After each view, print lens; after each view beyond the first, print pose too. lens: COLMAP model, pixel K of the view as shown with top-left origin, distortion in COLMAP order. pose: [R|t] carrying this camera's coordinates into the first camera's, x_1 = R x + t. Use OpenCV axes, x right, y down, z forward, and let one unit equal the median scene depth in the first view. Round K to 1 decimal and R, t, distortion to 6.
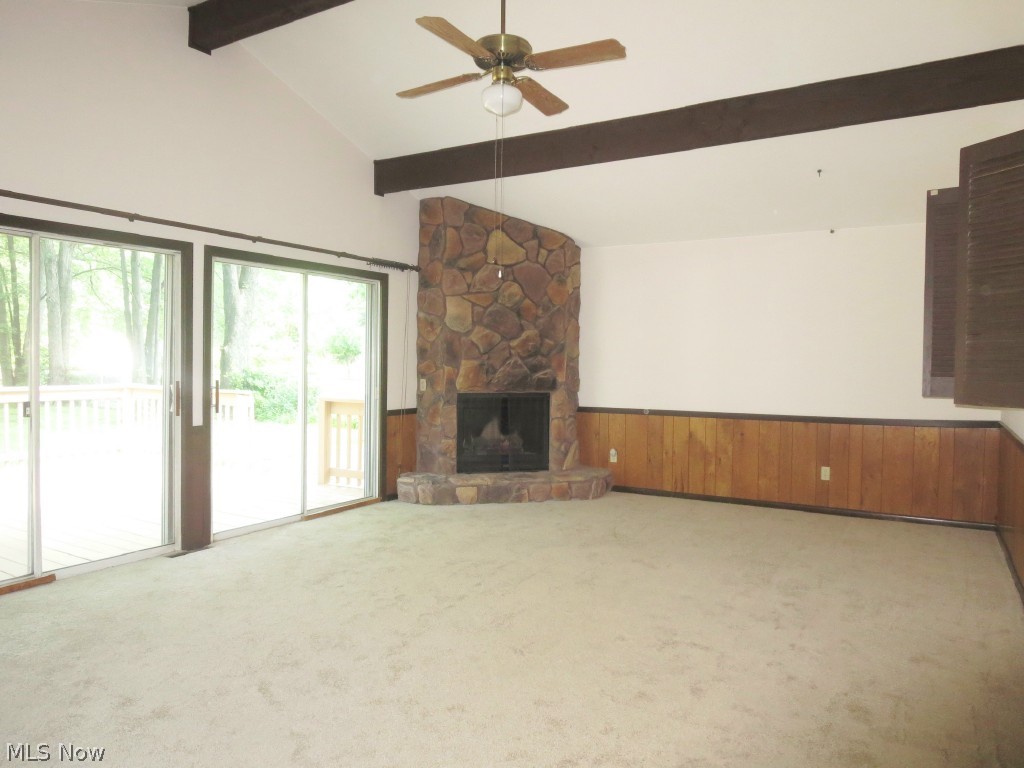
lens RADIAL K [[725.1, 0, 512.0], [0, 725.1, 384.0], [0, 0, 1]] dist [-0.039904, -0.000988]
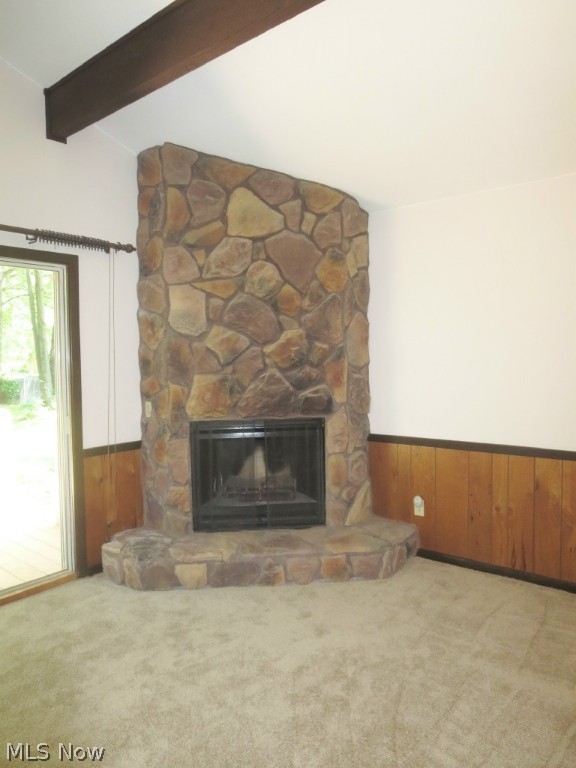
lens RADIAL K [[543.9, 0, 288.0], [0, 543.9, 384.0], [0, 0, 1]] dist [-0.039904, -0.000988]
pose [[0.988241, -0.017697, -0.151879, 0.100682], [0.019961, 0.999711, 0.013392, -0.029142], [0.151598, -0.016266, 0.988308, 0.485407]]
